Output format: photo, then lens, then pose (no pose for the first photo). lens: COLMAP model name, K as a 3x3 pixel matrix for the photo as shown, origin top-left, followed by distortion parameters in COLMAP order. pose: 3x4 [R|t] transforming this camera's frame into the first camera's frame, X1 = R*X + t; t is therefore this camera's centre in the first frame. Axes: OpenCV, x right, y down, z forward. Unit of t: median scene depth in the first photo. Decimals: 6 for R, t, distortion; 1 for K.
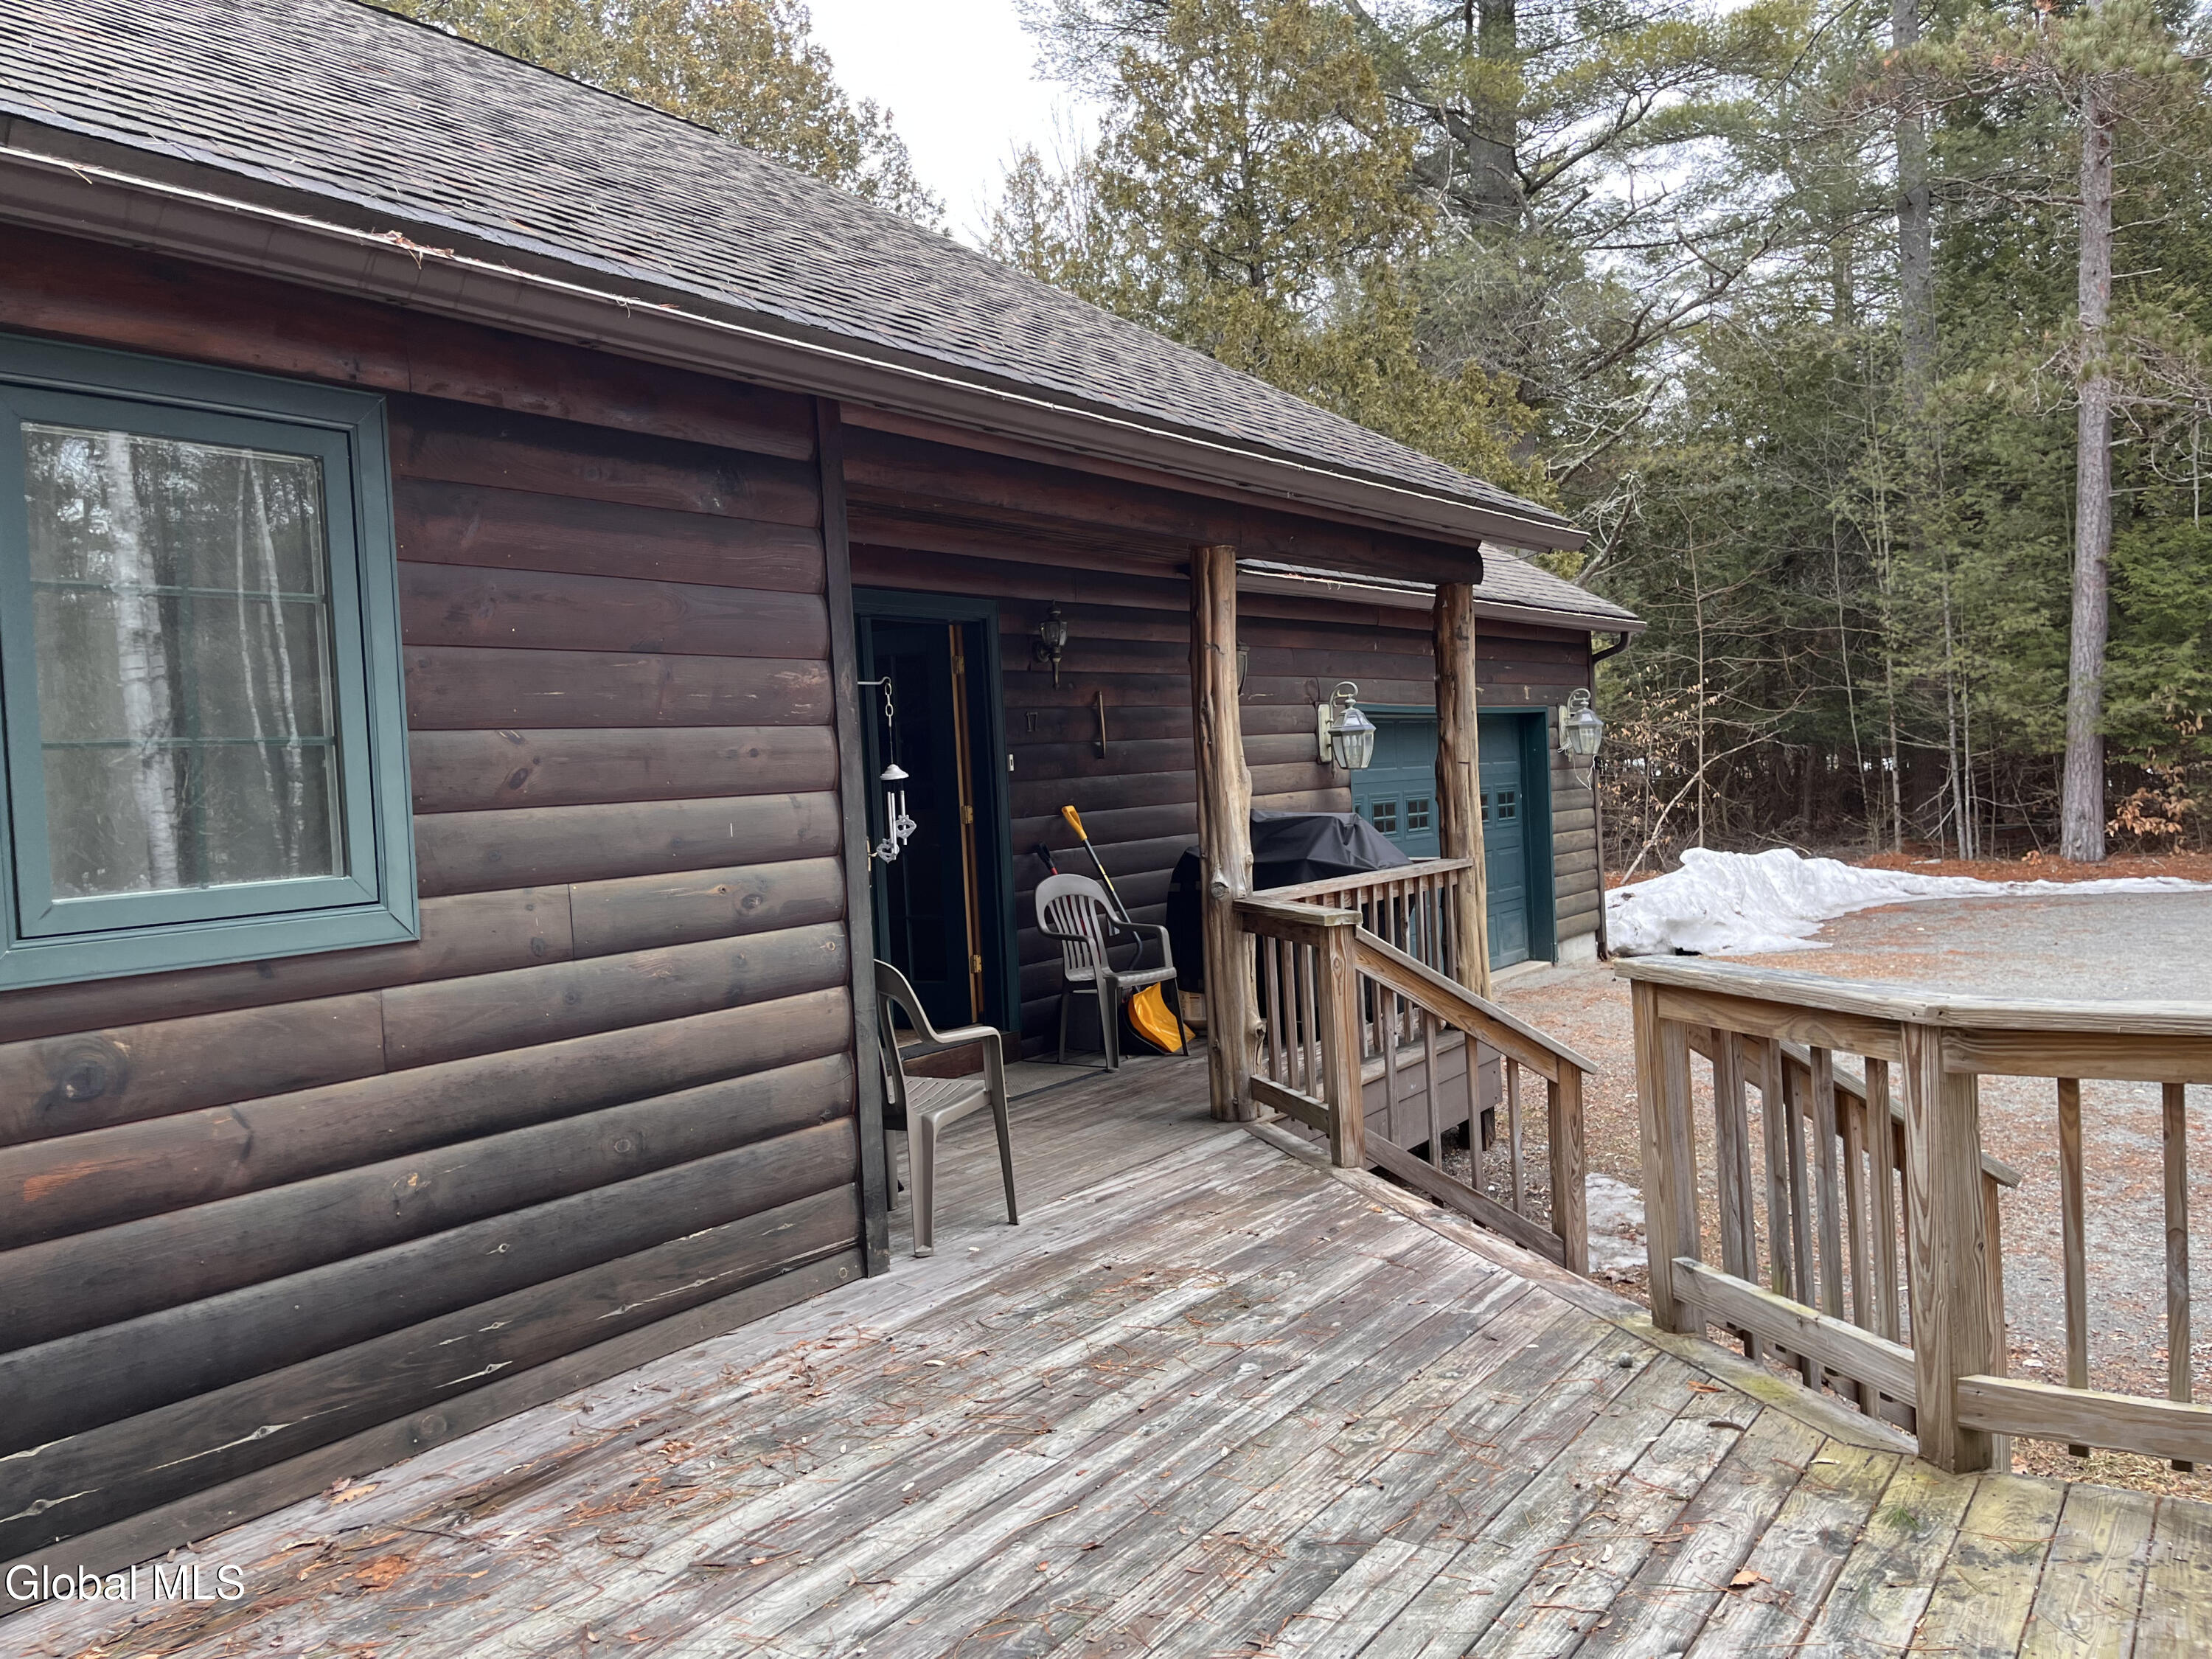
lens RADIAL K [[1683.5, 0, 1106.0], [0, 1683.5, 829.5], [0, 0, 1]] dist [0.072561, -0.098691]
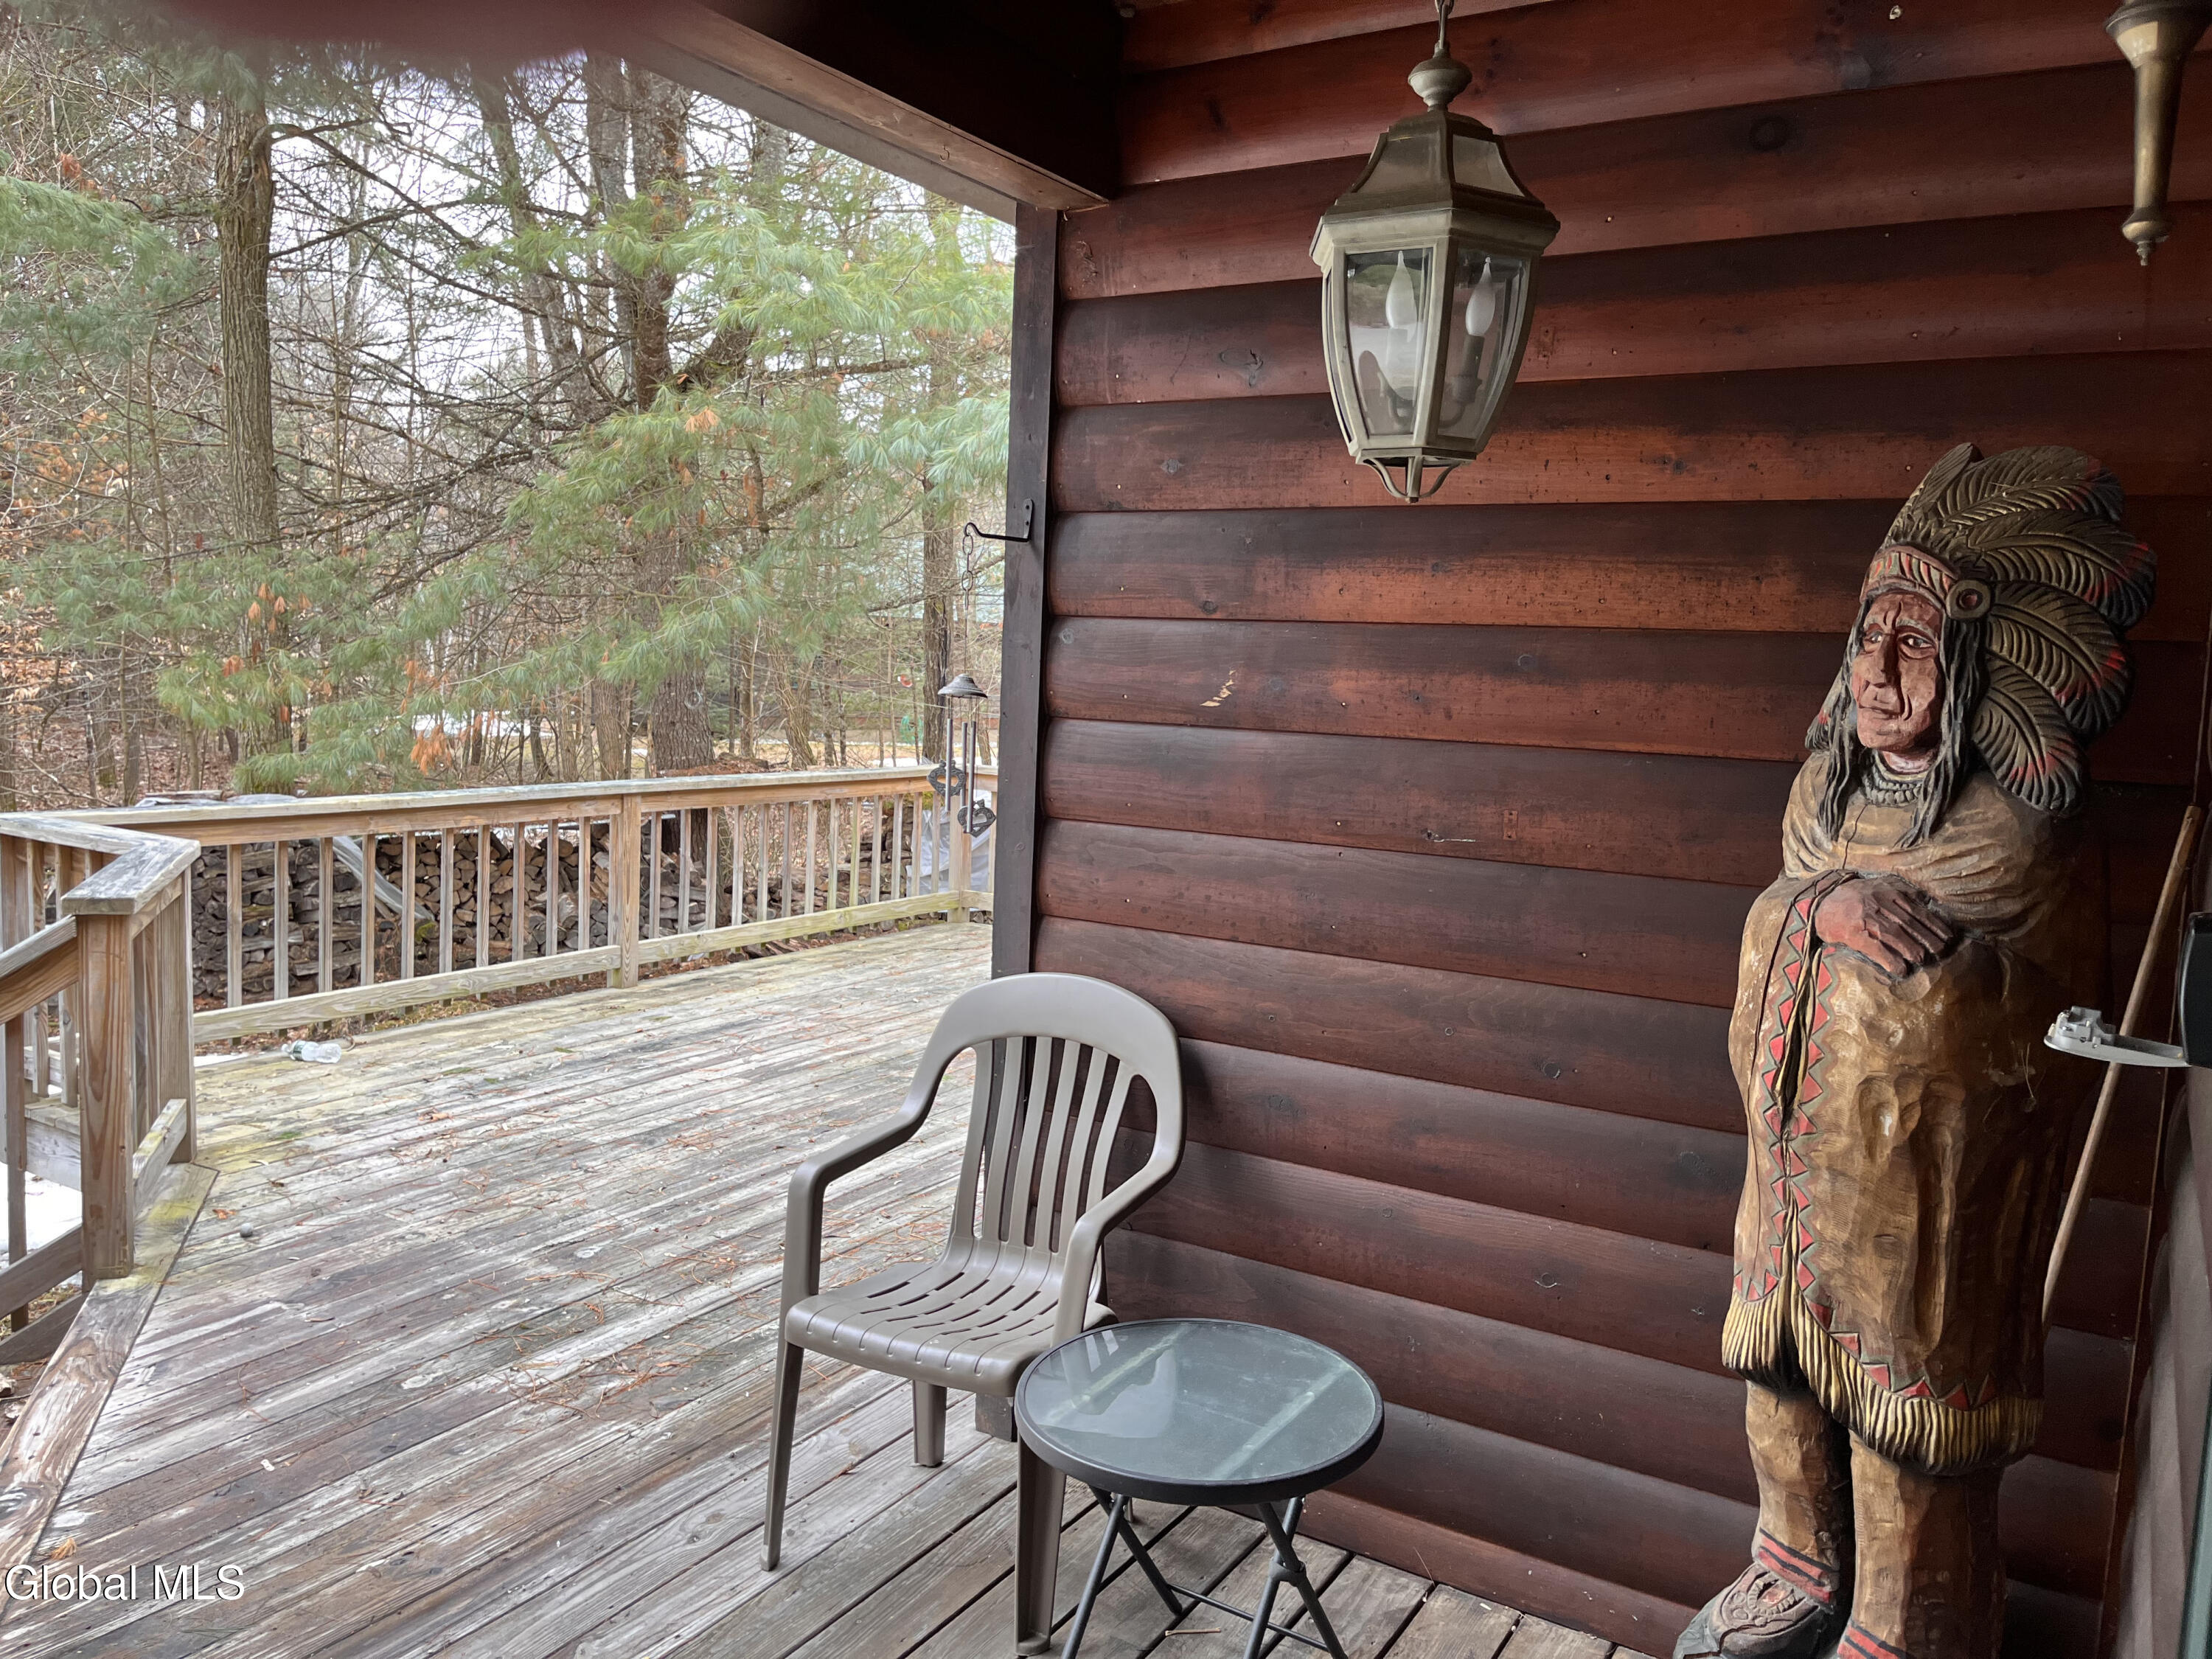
lens RADIAL K [[1683.5, 0, 1106.0], [0, 1683.5, 829.5], [0, 0, 1]] dist [0.072561, -0.098691]
pose [[-0.997468, 0.021880, -0.067665, -0.186501], [0.012655, 0.990919, 0.133866, -0.087877], [0.069980, 0.132670, -0.988687, 2.198930]]
